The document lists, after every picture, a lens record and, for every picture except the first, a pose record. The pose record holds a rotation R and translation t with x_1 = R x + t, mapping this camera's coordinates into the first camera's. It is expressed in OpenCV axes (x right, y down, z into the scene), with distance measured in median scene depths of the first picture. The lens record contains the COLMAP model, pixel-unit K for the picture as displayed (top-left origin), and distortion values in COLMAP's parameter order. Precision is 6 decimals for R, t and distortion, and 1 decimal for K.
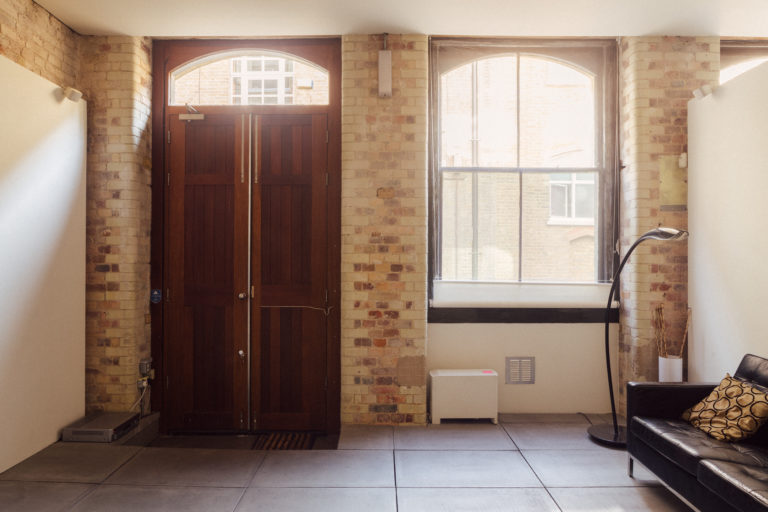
lens RADIAL K [[521.5, 0, 384.0], [0, 521.5, 256.0], [0, 0, 1]] dist [-0.009115, 0.001369]
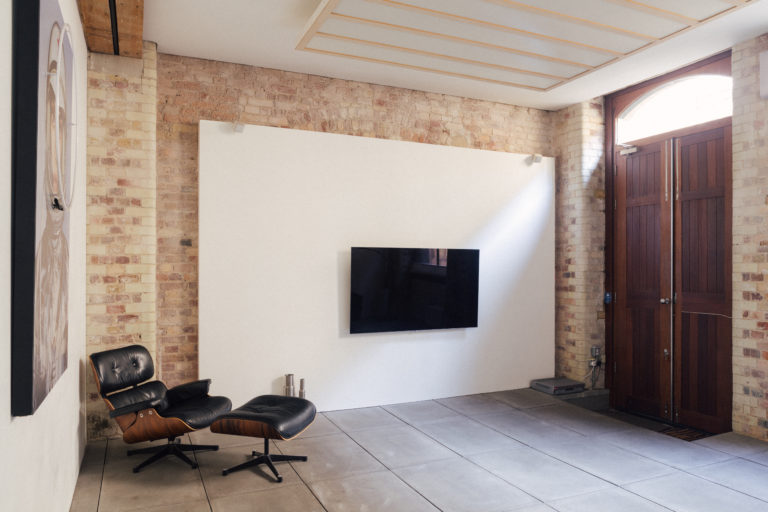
lens RADIAL K [[560.5, 0, 384.2], [0, 560.5, 264.7], [0, 0, 1]] dist [-0.002697, -0.001446]
pose [[0.416634, -0.005442, -0.909058, 0.618451], [0.004800, 0.999981, -0.003787, -0.000588], [0.909061, -0.002785, 0.416653, -0.067111]]
